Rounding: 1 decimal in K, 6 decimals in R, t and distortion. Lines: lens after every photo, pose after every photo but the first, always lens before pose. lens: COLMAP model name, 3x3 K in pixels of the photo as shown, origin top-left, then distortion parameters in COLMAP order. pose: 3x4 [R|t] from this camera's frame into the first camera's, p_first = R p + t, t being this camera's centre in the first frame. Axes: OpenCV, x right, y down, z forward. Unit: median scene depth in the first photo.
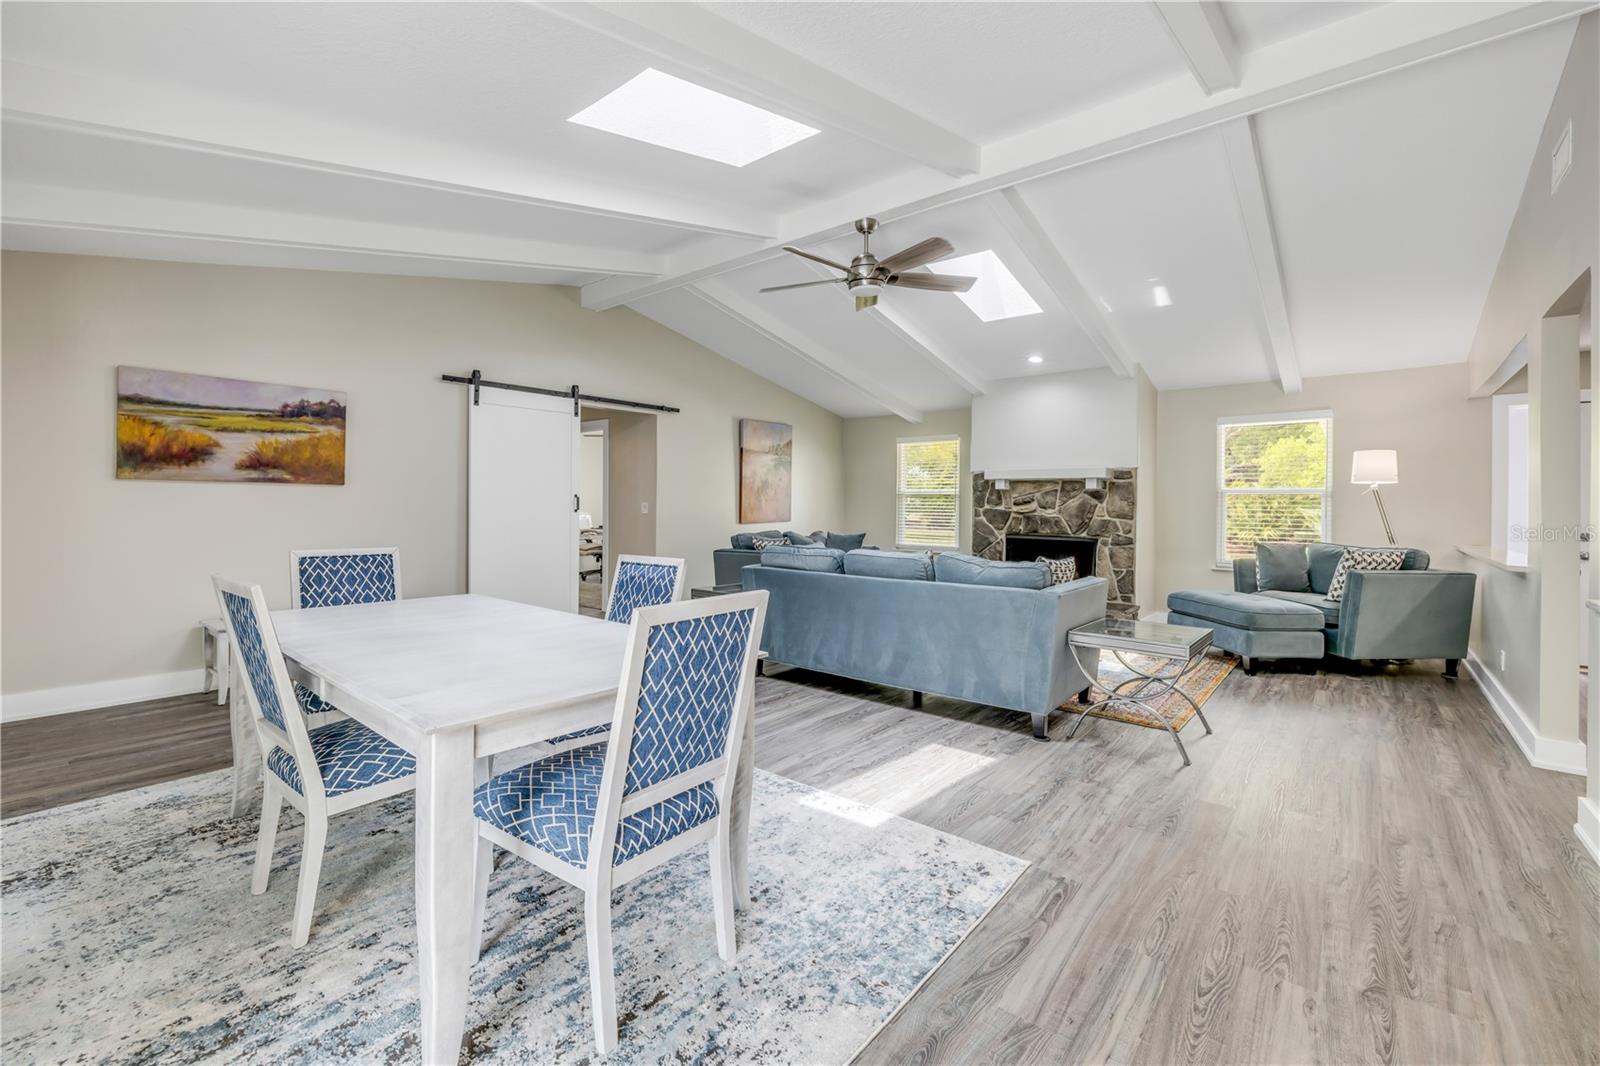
lens RADIAL K [[684.3, 0, 787.6], [0, 684.3, 505.7], [0, 0, 1]] dist [-0.002099, 0.000238]
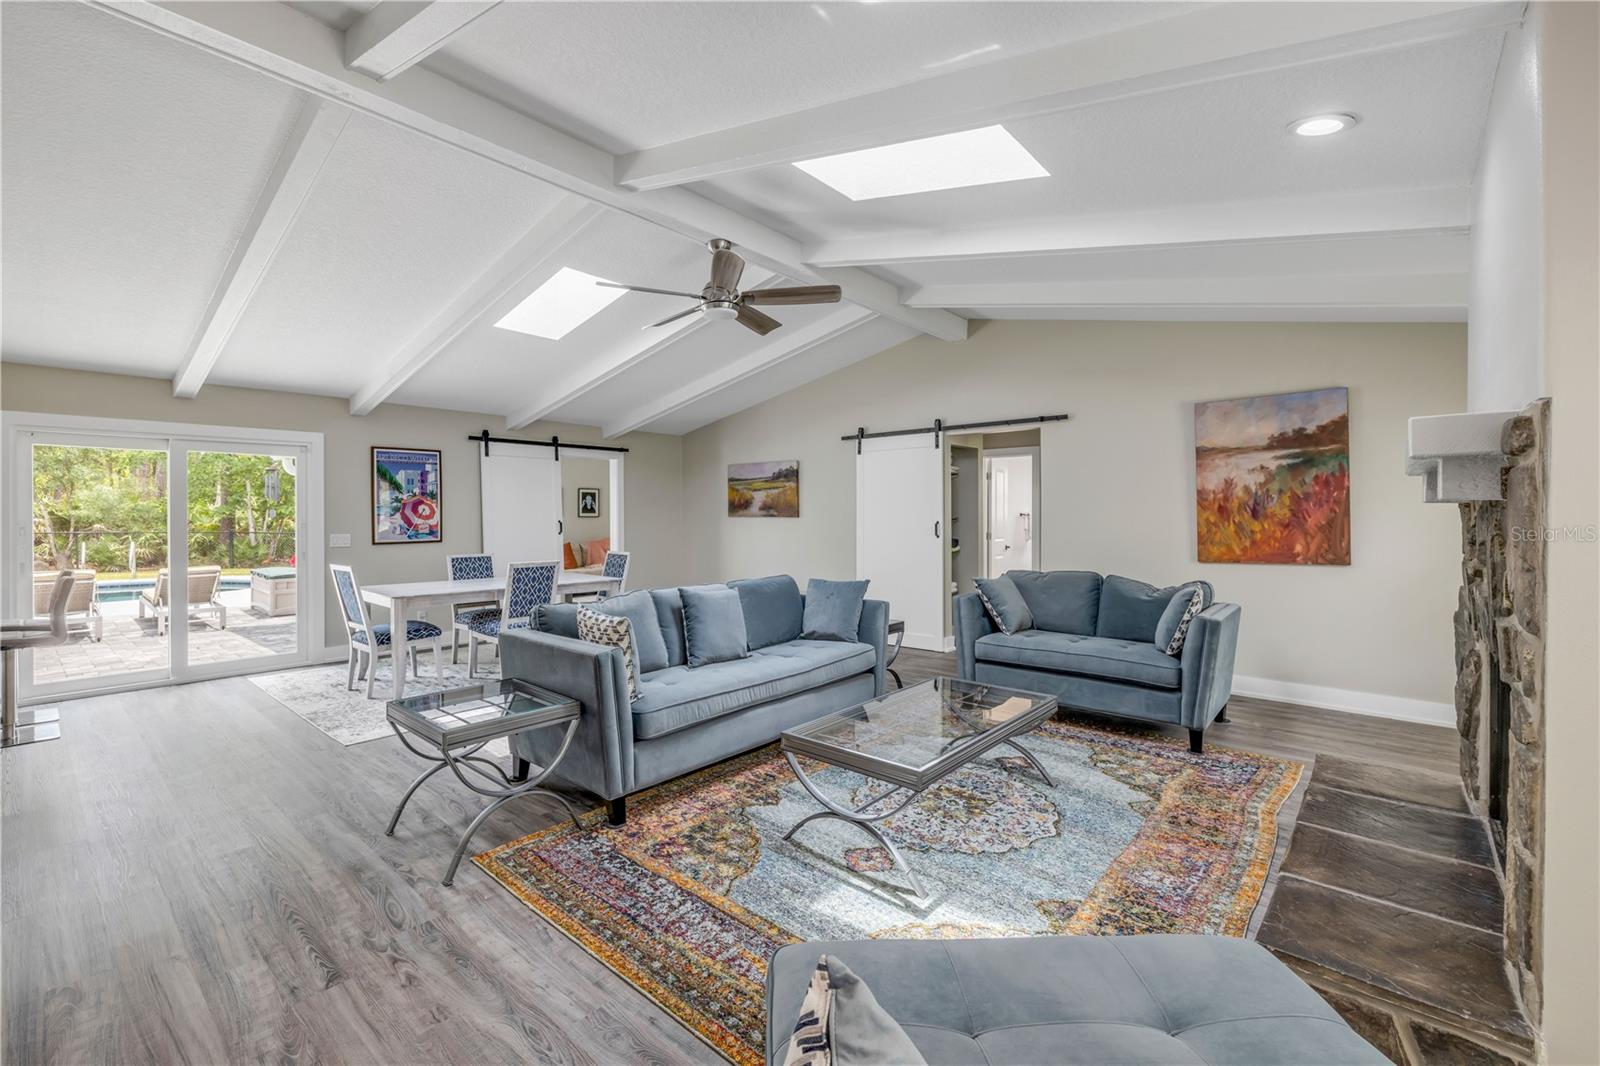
lens RADIAL K [[678.9, 0, 795.4], [0, 678.9, 517.0], [0, 0, 1]] dist [-0.000742, -0.000144]
pose [[-0.016467, -0.004560, -0.999854, 0.891508], [0.000723, 0.999989, -0.004573, -0.021501], [0.999864, -0.000798, -0.016463, 0.938239]]
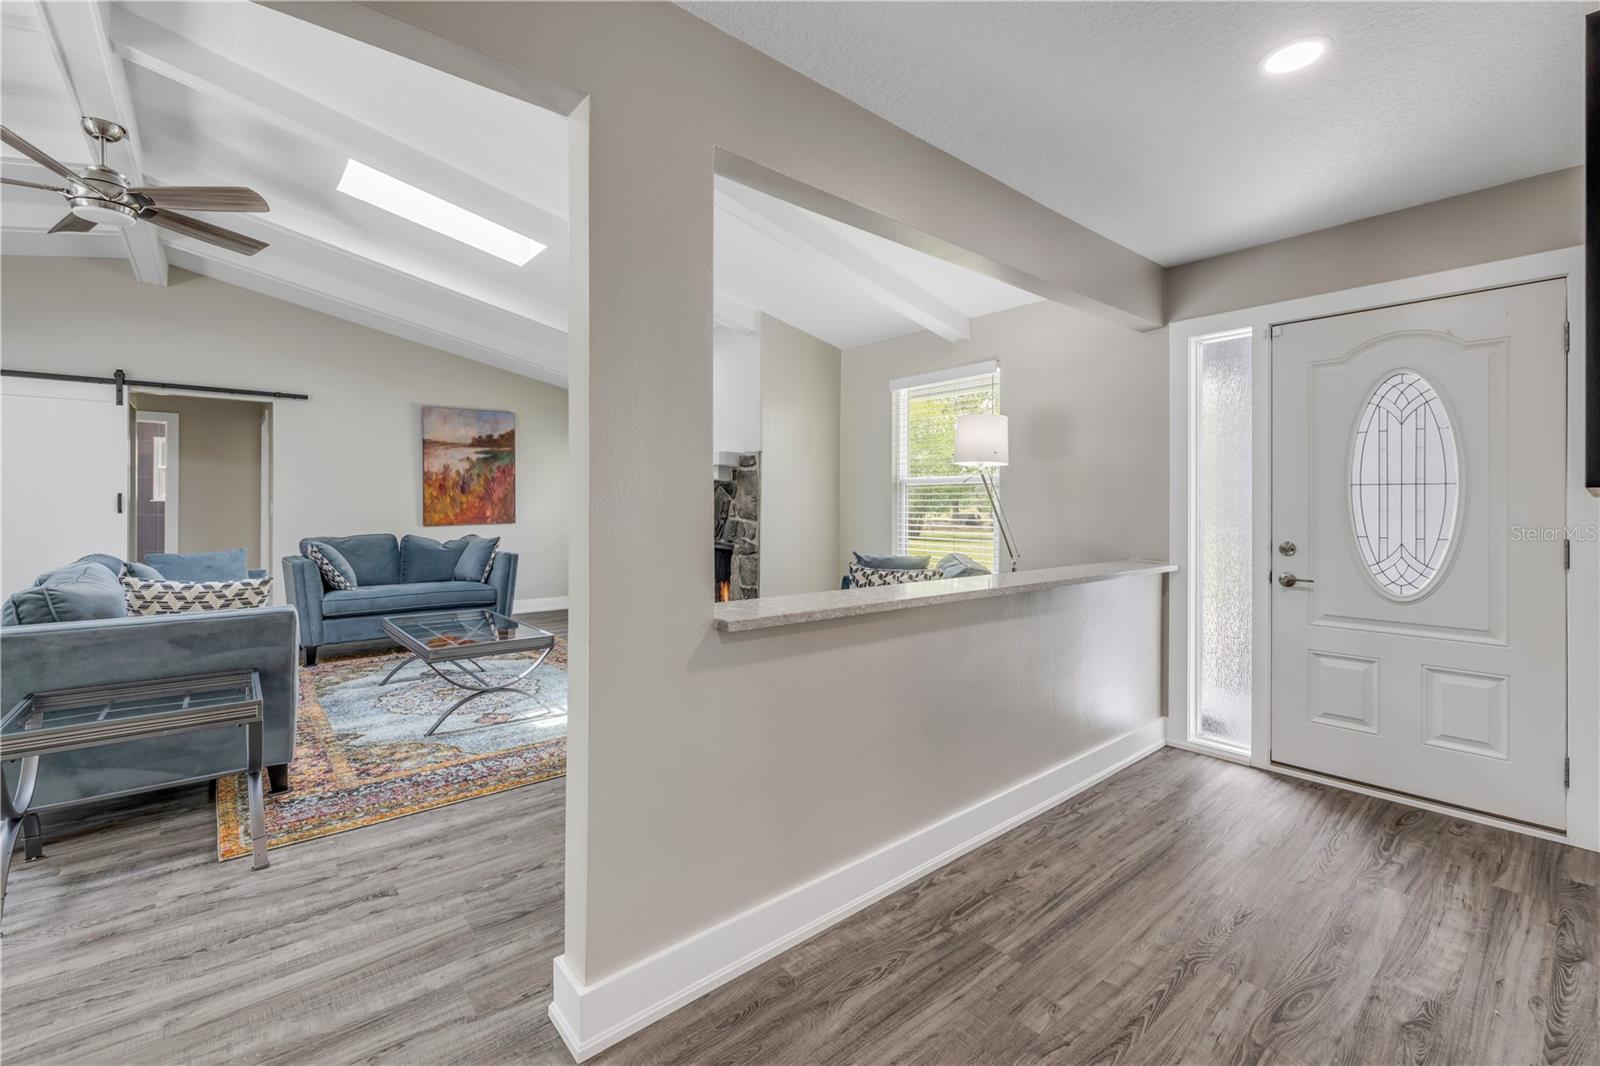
lens RADIAL K [[685.5, 0, 794.6], [0, 685.5, 503.9], [0, 0, 1]] dist [-0.001032, 0.000155]
pose [[0.985265, -0.006087, -0.170927, 0.826220], [0.005420, 0.999976, -0.004374, 0.006943], [0.170949, 0.003383, 0.985274, 0.327850]]
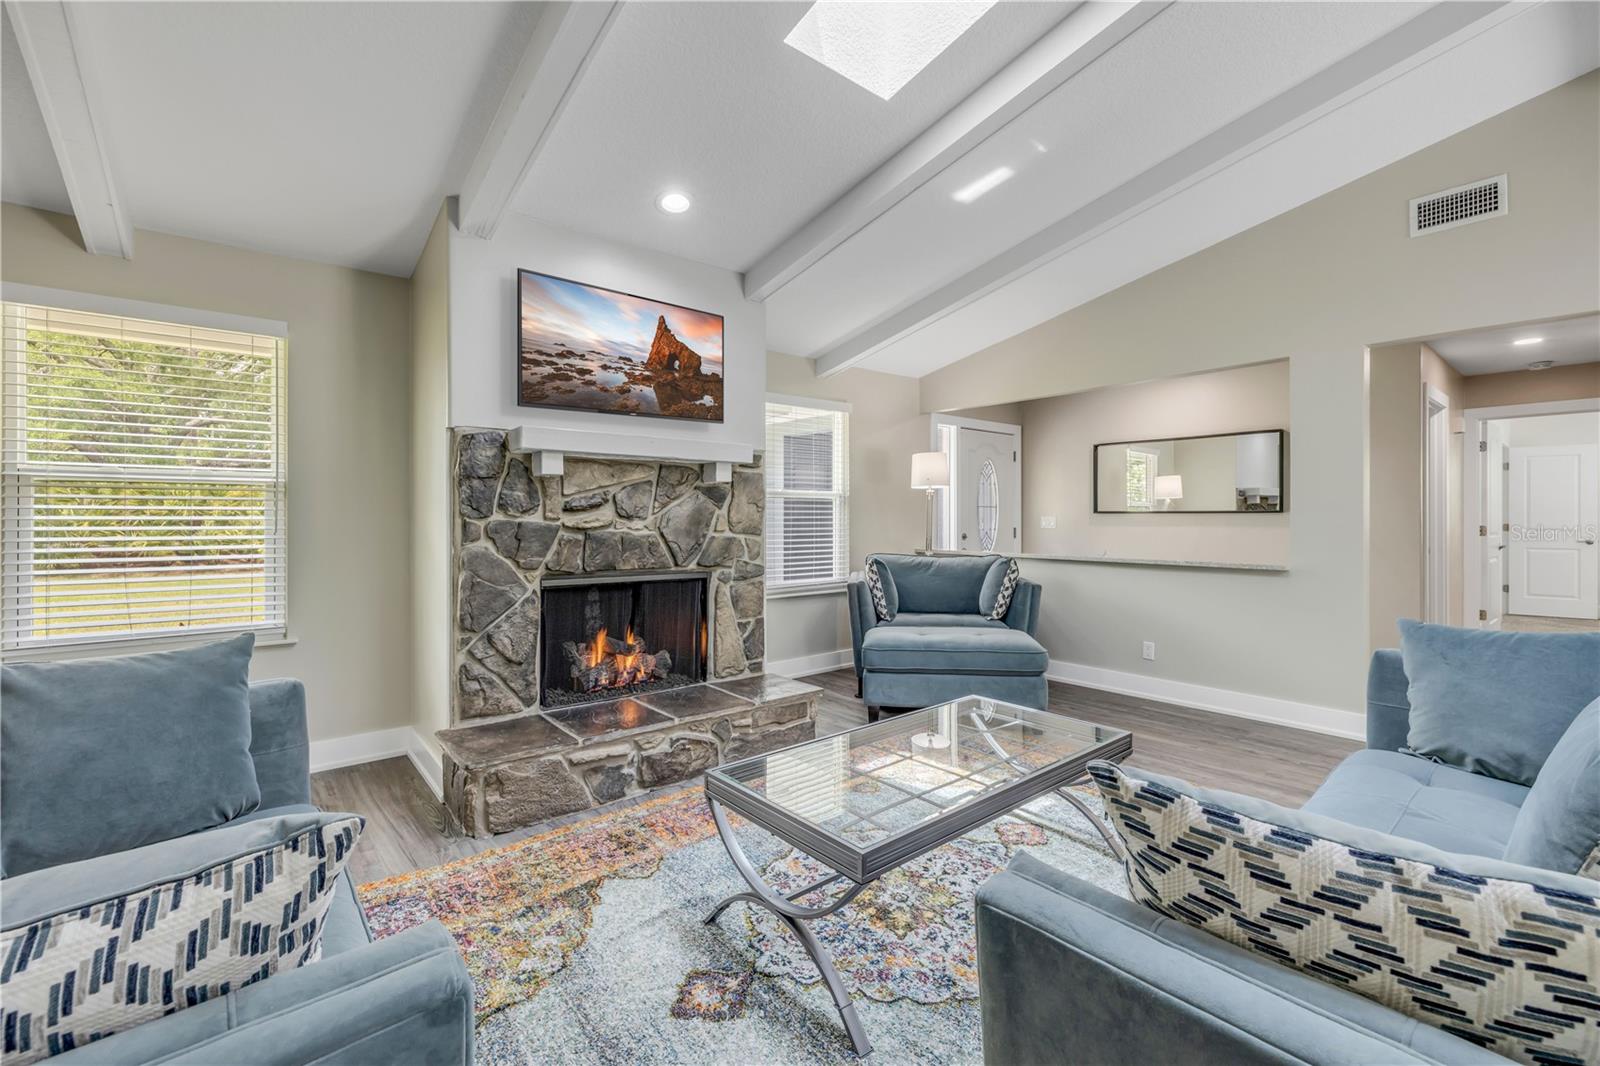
lens RADIAL K [[682.0, 0, 796.5], [0, 682.0, 516.9], [0, 0, 1]] dist [-0.000752, 0.000216]
pose [[0.180306, -0.009868, 0.983561, -0.109042], [0.002980, 0.999951, 0.009486, -0.002227], [-0.983606, 0.001221, 0.180326, 1.052631]]
